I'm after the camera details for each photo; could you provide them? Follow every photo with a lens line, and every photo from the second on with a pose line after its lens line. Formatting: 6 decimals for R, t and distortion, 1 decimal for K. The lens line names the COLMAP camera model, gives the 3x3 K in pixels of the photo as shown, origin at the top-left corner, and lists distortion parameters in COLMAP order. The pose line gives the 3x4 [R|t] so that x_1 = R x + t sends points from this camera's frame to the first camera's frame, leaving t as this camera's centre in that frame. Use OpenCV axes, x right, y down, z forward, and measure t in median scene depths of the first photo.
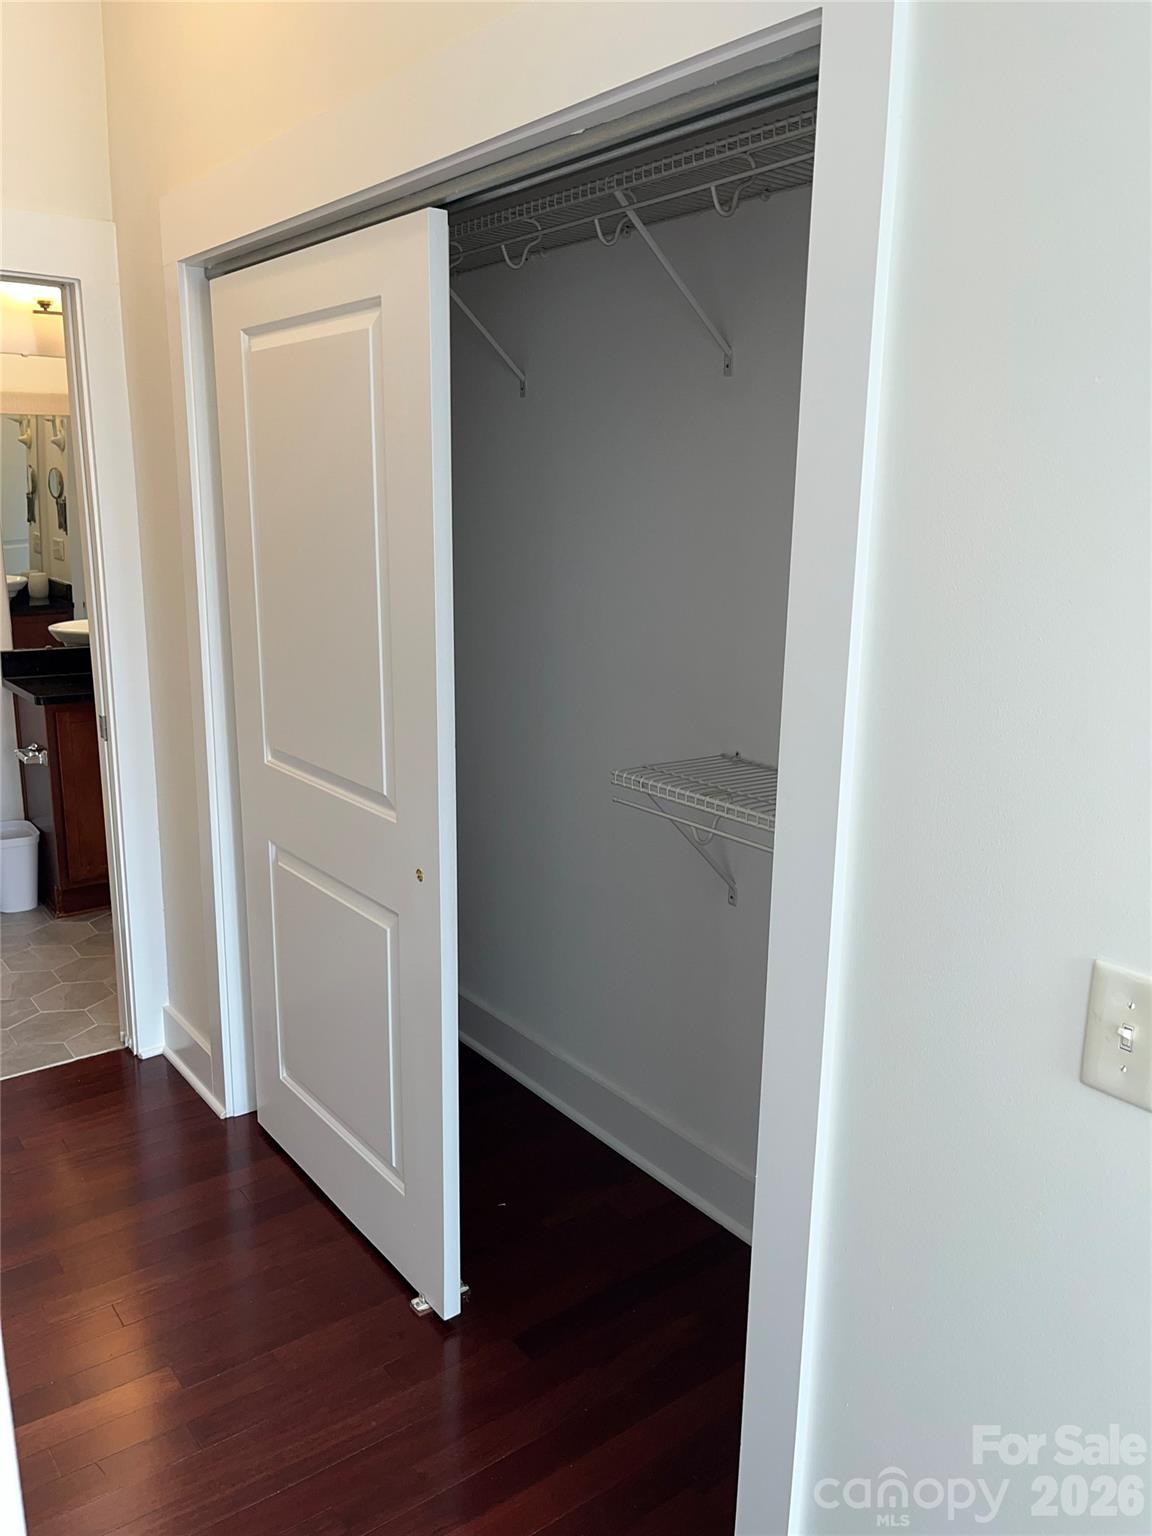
lens RADIAL K [[1172.4, 0, 580.0], [0, 1172.4, 753.4], [0, 0, 1]] dist [0.054606, -0.001832]
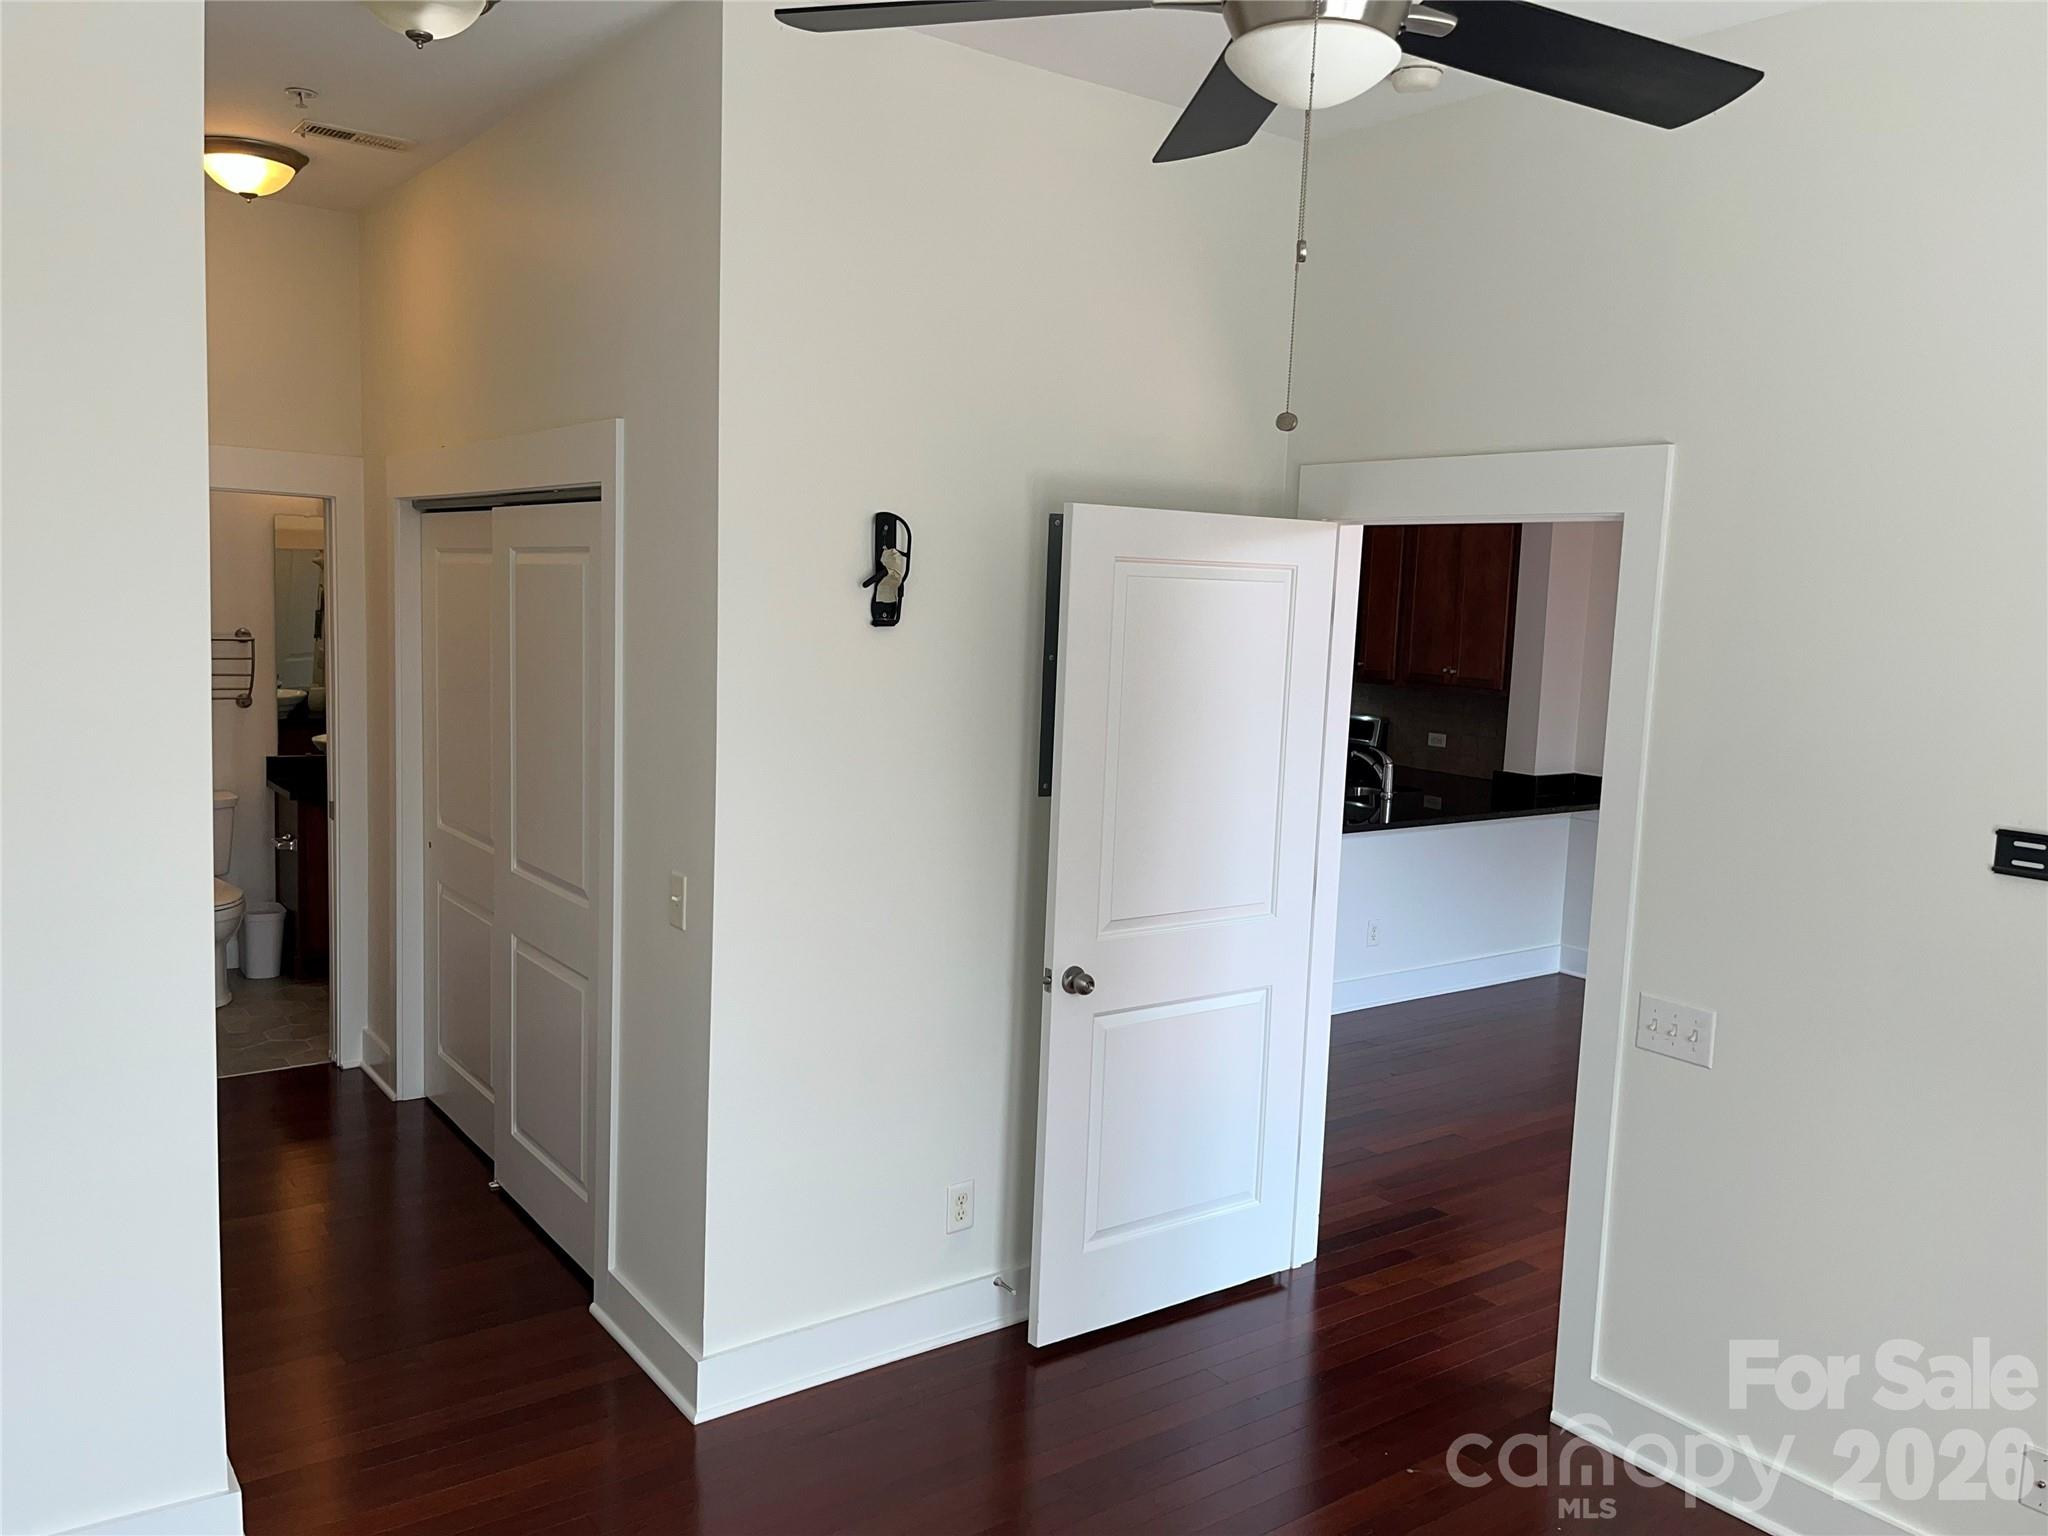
lens RADIAL K [[1563.2, 0, 1014.3], [0, 1563.2, 783.7], [0, 0, 1]] dist [0.054606, -0.001832]
pose [[0.999156, 0.030567, -0.027442, 0.346311], [-0.033067, 0.994848, -0.095837, 0.078584], [0.024372, 0.096664, 0.995019, -0.630448]]
